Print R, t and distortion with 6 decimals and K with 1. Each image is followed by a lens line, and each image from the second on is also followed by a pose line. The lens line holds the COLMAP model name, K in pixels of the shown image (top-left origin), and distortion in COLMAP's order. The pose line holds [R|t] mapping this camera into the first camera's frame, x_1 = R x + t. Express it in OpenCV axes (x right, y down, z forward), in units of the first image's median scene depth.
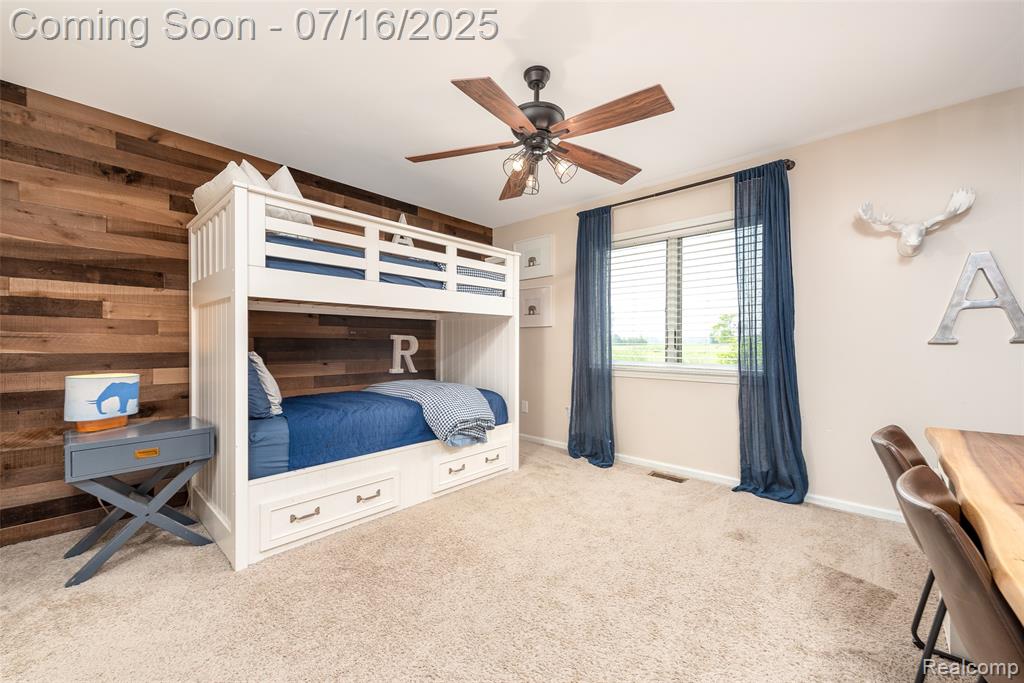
lens RADIAL K [[395.5, 0, 510.6], [0, 395.5, 344.0], [0, 0, 1]] dist [0.004162, -0.000309]
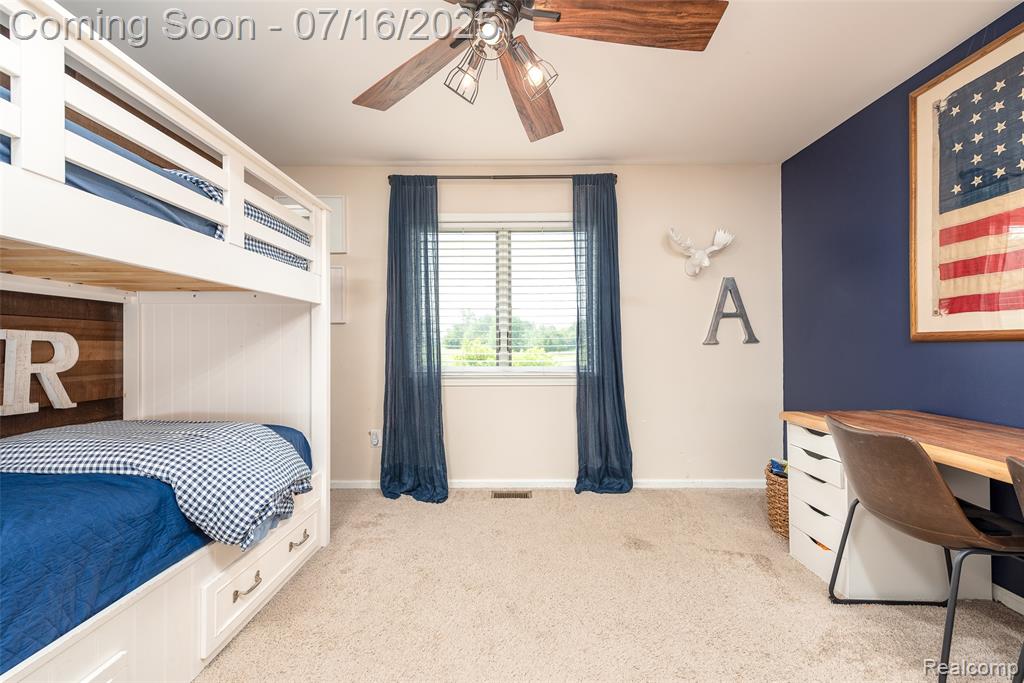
lens RADIAL K [[395.5, 0, 510.6], [0, 395.5, 344.0], [0, 0, 1]] dist [0.004162, -0.000309]
pose [[0.742200, -0.001459, 0.670177, -0.204564], [0.007347, 0.999955, -0.005960, 0.000522], [-0.670138, 0.009348, 0.742177, 0.334514]]
